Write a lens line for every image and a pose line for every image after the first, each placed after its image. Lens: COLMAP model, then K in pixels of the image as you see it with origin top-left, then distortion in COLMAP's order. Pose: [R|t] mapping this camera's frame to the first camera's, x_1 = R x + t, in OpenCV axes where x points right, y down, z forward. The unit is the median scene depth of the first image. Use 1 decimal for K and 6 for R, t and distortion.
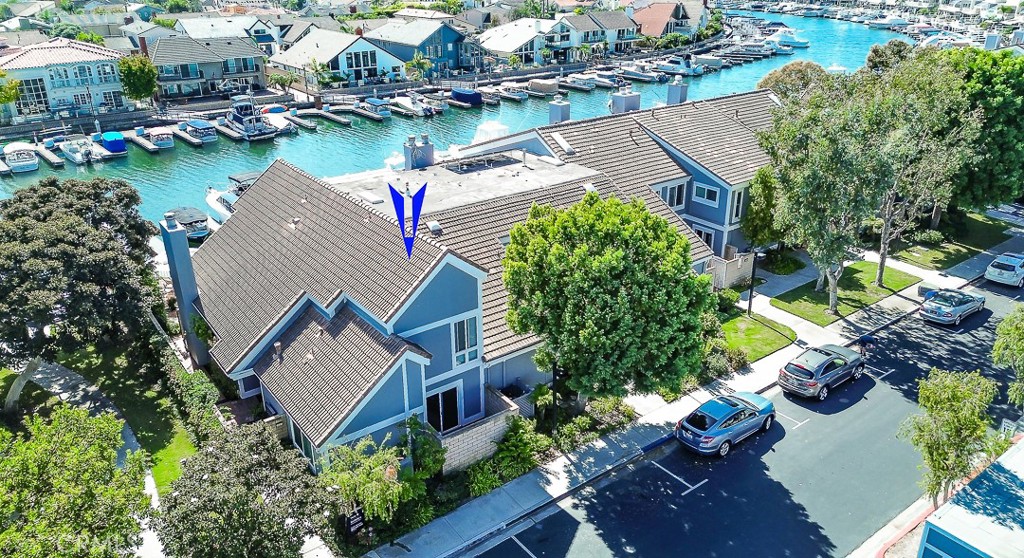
lens RADIAL K [[731.4, 0, 509.3], [0, 731.4, 257.2], [0, 0, 1]] dist [0.043516, -0.000069]
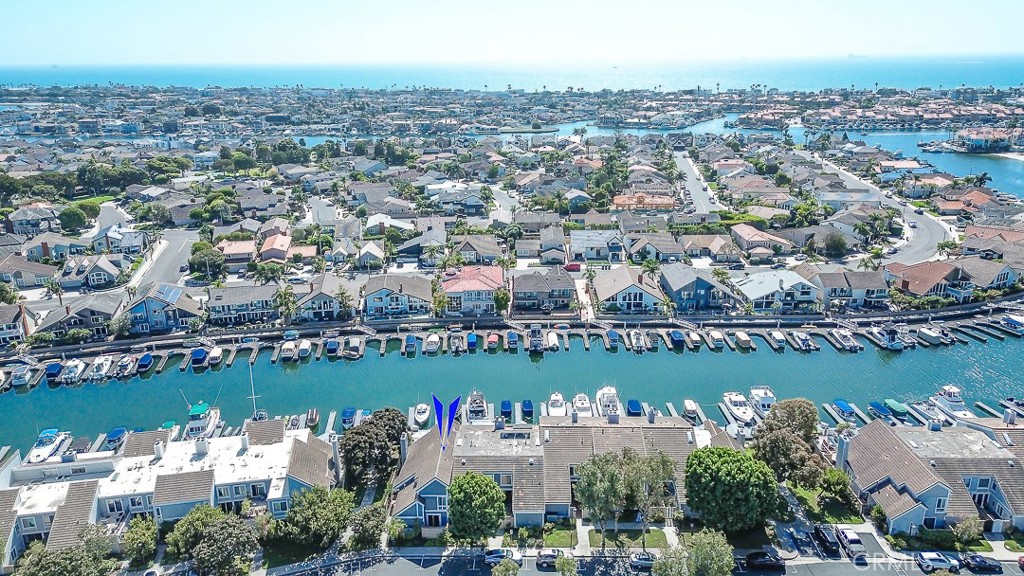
lens RADIAL K [[722.3, 0, 513.9], [0, 722.3, 287.6], [0, 0, 1]] dist [0.063060, -0.039564]
pose [[0.796038, 0.187667, -0.575416, 1.365331], [-0.225386, 0.974252, 0.005942, -0.666197], [0.561715, 0.124961, 0.817839, -1.188914]]
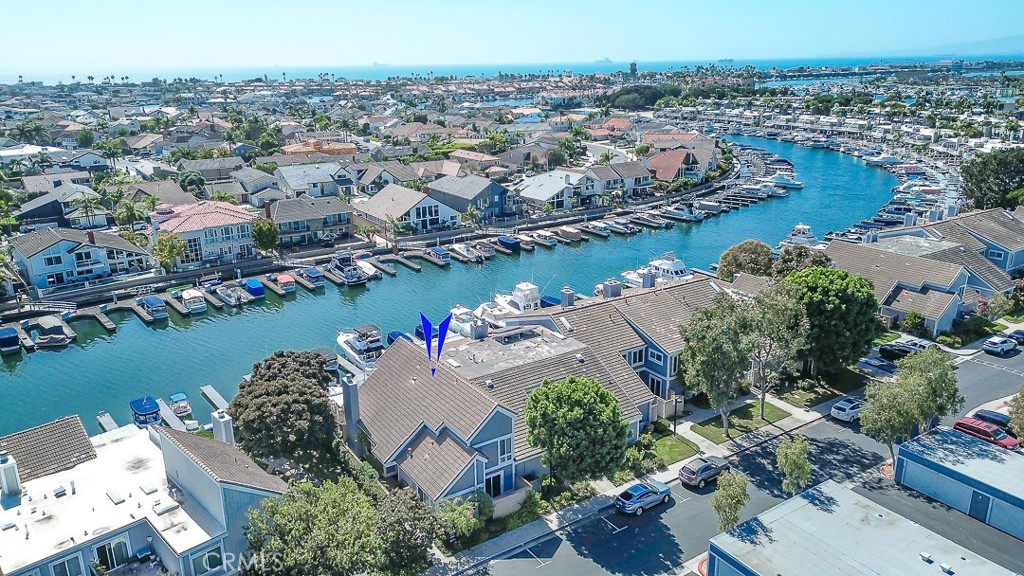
lens RADIAL K [[722.3, 0, 511.3], [0, 722.3, 293.1], [0, 0, 1]] dist [0.063060, -0.039564]
pose [[0.998543, 0.014655, -0.051938, 0.033531], [-0.018393, 0.997218, -0.072229, -0.111149], [0.050735, 0.073079, 0.996035, -0.646736]]
